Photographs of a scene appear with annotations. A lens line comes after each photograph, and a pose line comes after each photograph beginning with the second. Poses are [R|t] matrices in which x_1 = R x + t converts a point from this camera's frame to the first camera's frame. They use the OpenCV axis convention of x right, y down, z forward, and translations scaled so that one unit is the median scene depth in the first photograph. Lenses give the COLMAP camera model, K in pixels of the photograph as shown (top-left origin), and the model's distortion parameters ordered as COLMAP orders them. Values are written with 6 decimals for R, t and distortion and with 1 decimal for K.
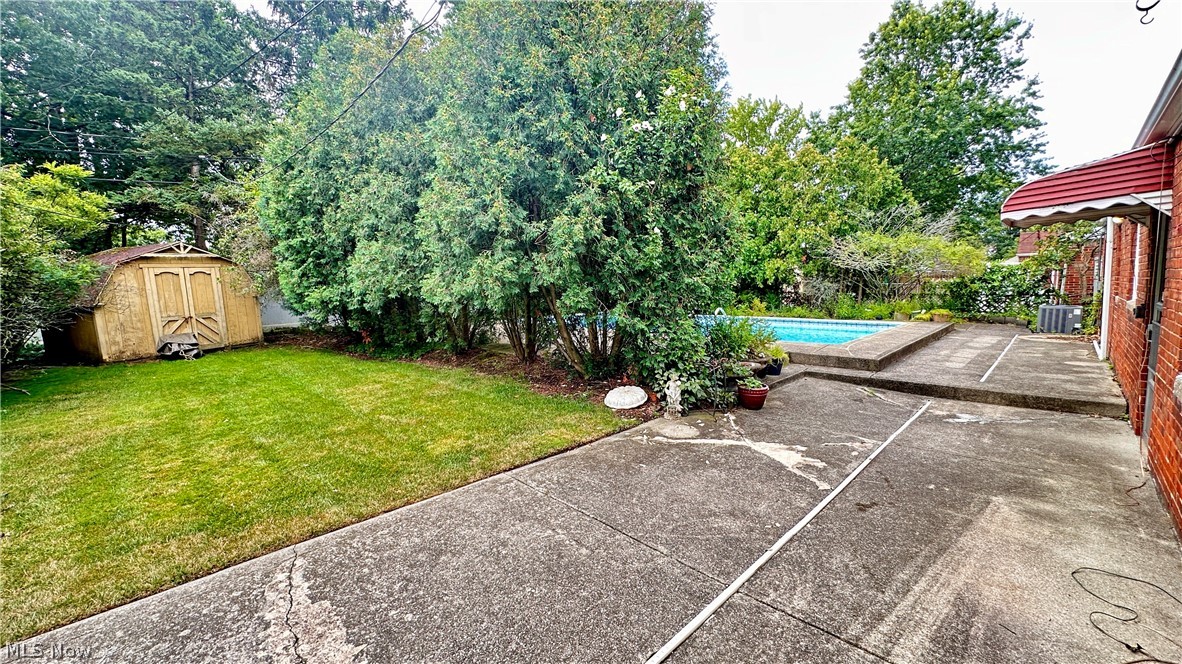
lens RADIAL K [[471.7, 0, 591.7], [0, 471.7, 331.7], [0, 0, 1]] dist [-0.003153, 0.001164]
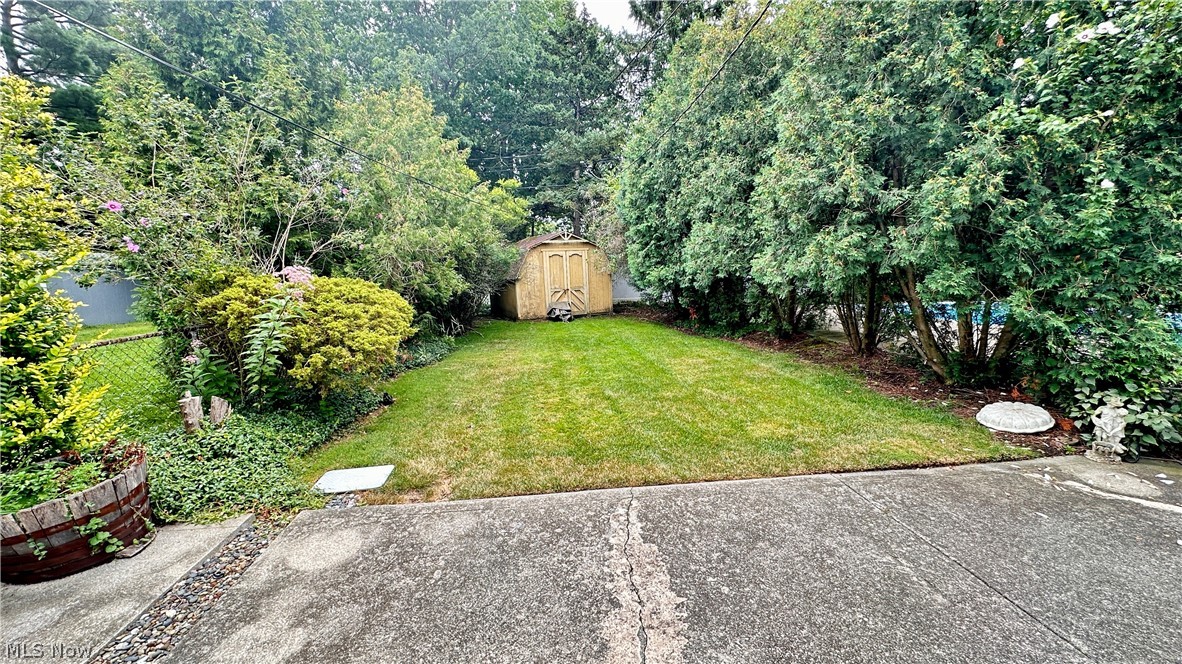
lens RADIAL K [[471.7, 0, 592.2], [0, 471.7, 332.0], [0, 0, 1]] dist [-0.003153, 0.001164]
pose [[0.796734, 0.088778, -0.597773, -0.027607], [-0.064773, 0.995998, 0.061588, 0.003083], [0.600849, -0.010350, 0.799296, 0.008606]]
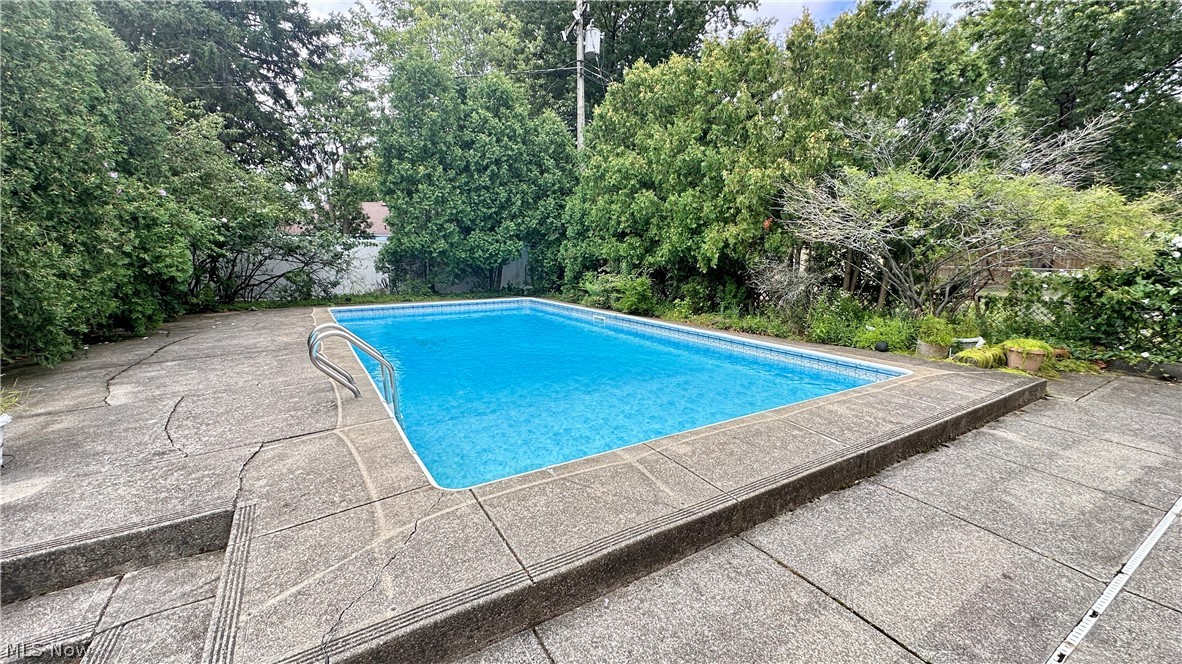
lens RADIAL K [[471.7, 0, 590.6], [0, 471.7, 332.3], [0, 0, 1]] dist [-0.003153, 0.001164]
pose [[0.973917, 0.063503, -0.217837, 0.360894], [-0.049318, 0.996331, 0.069952, -0.054580], [0.221480, -0.057384, 0.973475, 0.394922]]
